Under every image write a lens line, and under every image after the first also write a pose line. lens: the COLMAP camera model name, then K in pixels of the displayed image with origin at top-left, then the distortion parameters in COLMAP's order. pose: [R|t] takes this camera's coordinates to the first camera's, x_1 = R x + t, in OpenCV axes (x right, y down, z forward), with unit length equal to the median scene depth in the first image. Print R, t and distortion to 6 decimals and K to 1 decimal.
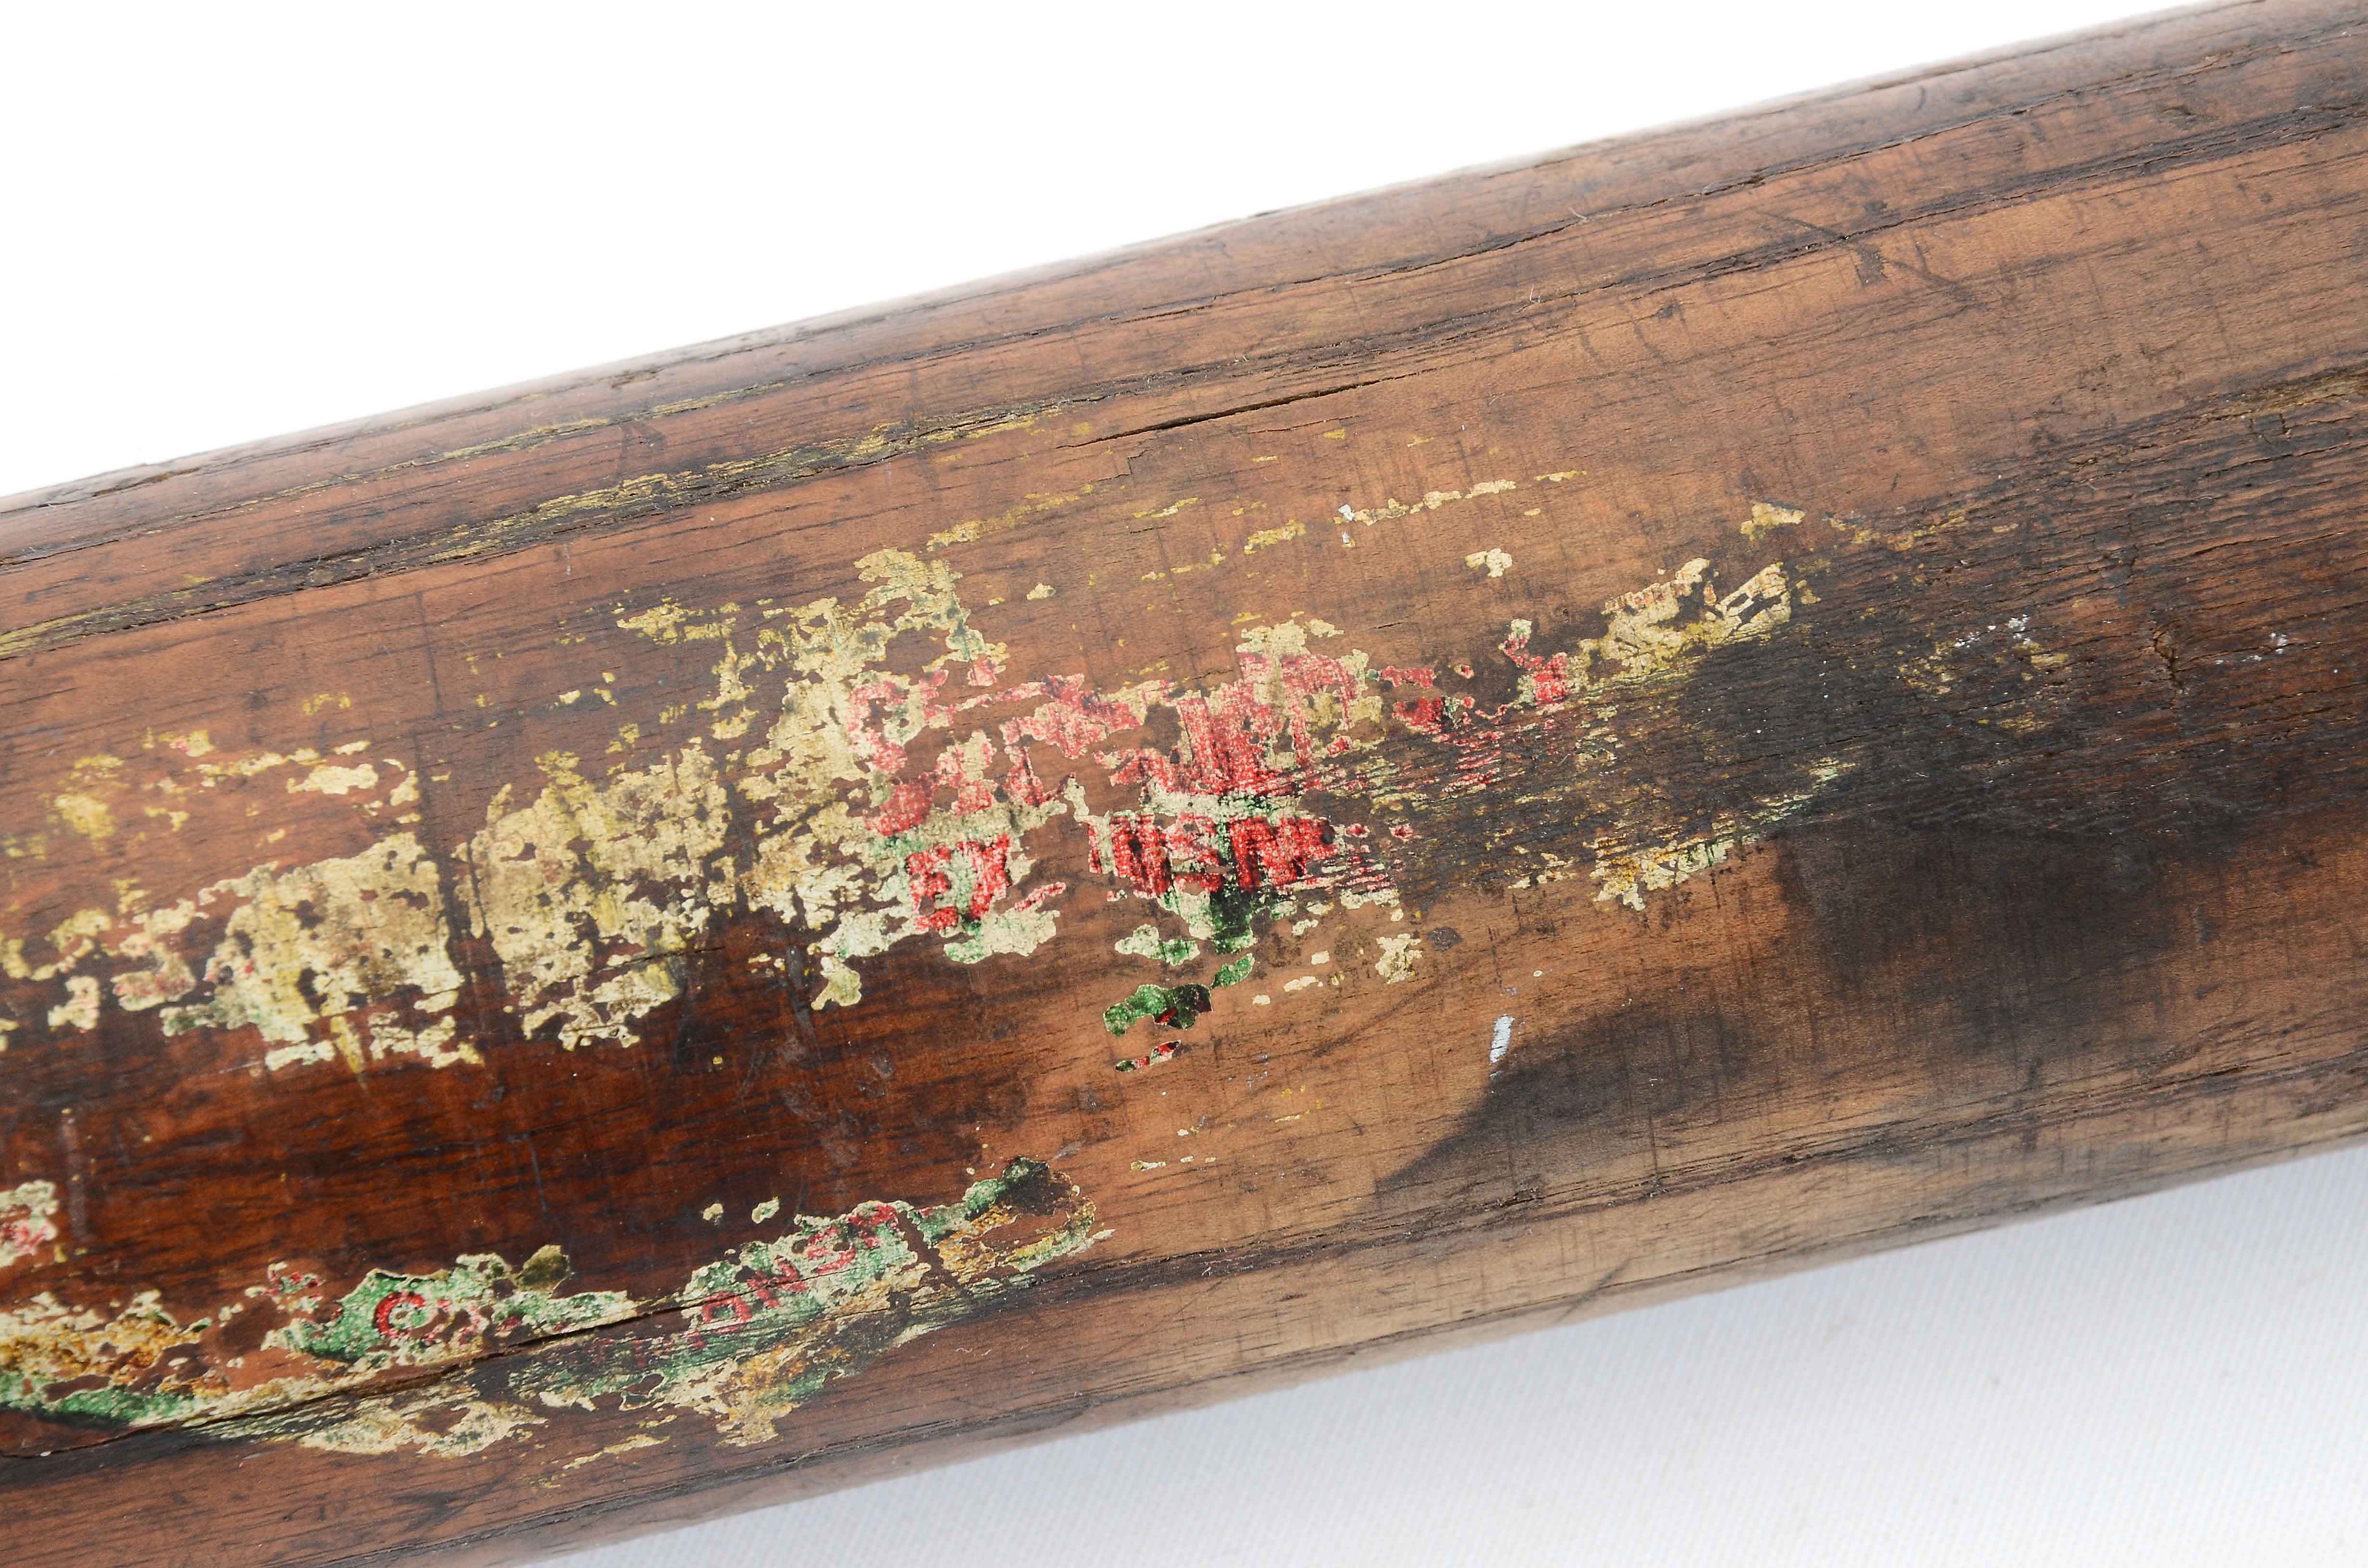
lens RADIAL K [[8667.3, 0, 1178.6], [0, 8667.3, 800.8], [0, 0, 1]] dist [0.343720, 0.000000]
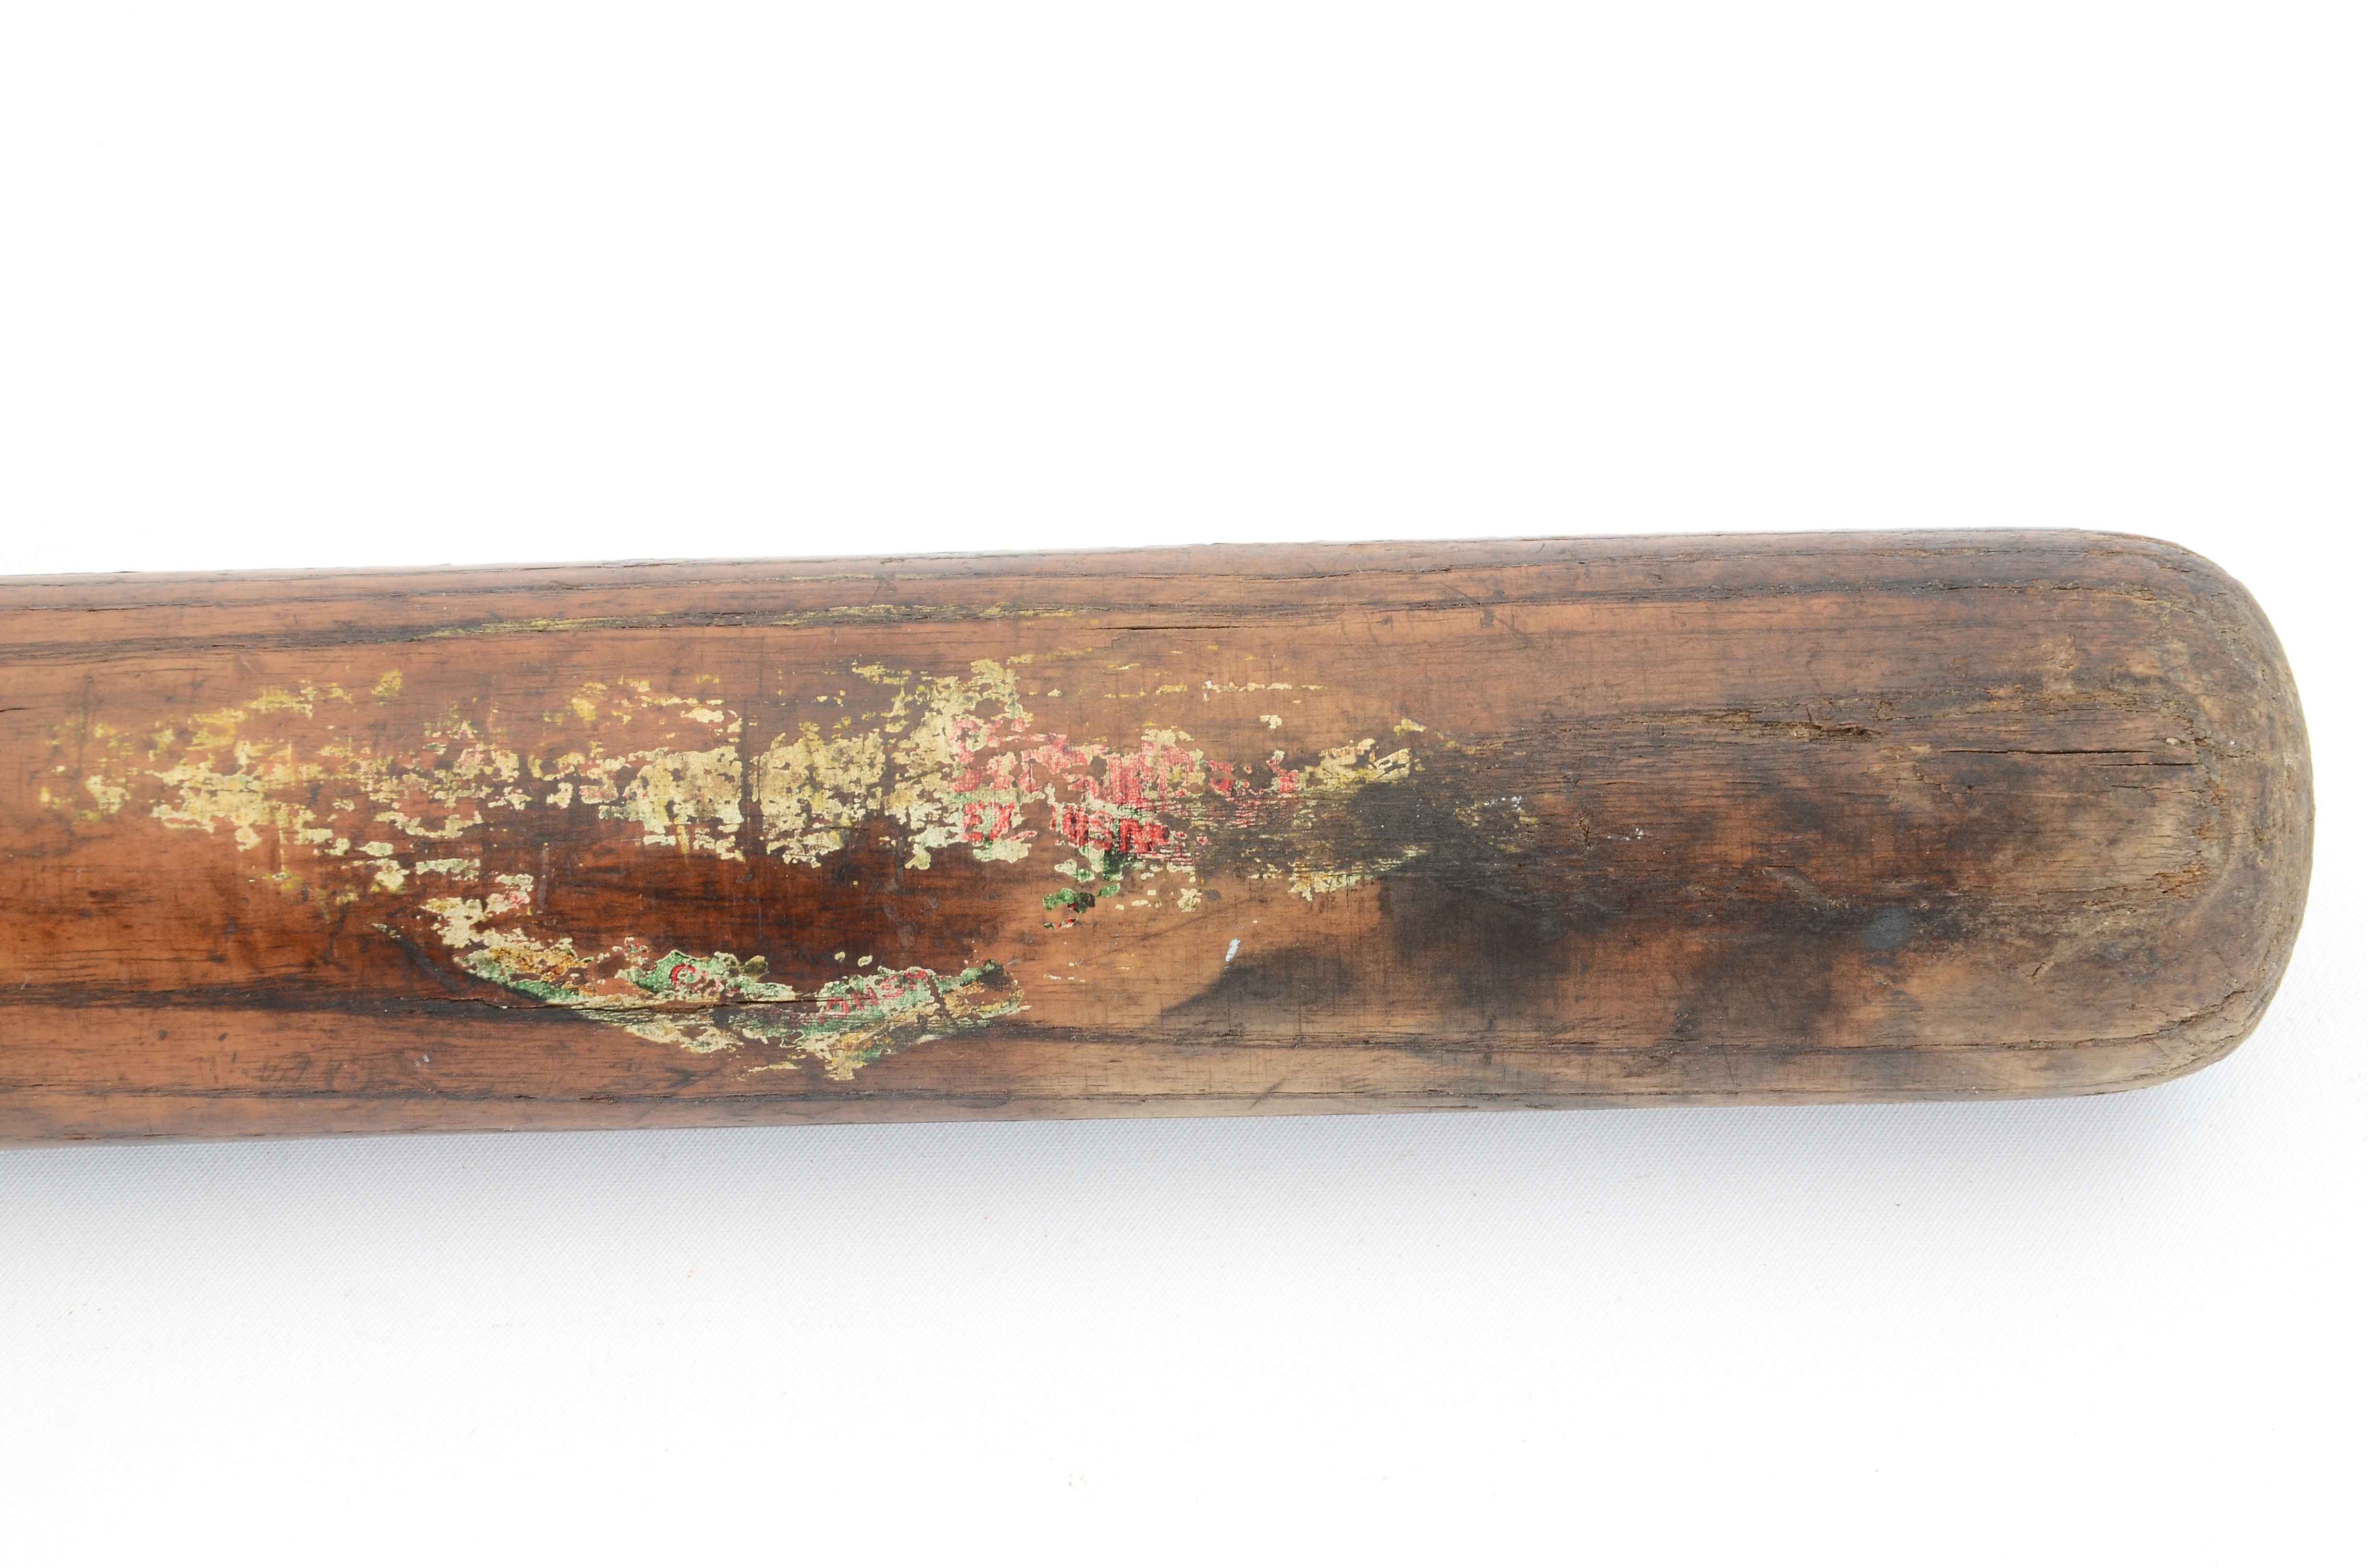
lens RADIAL K [[7515.8, 0, 1191.4], [0, 7515.8, 774.4], [0, 0, 1]] dist [0.300202, 0.000000]
pose [[0.978280, 0.192460, -0.076991, 0.156765], [-0.196914, 0.978870, -0.055116, 0.086767], [0.064757, 0.069079, 0.995507, -0.774652]]
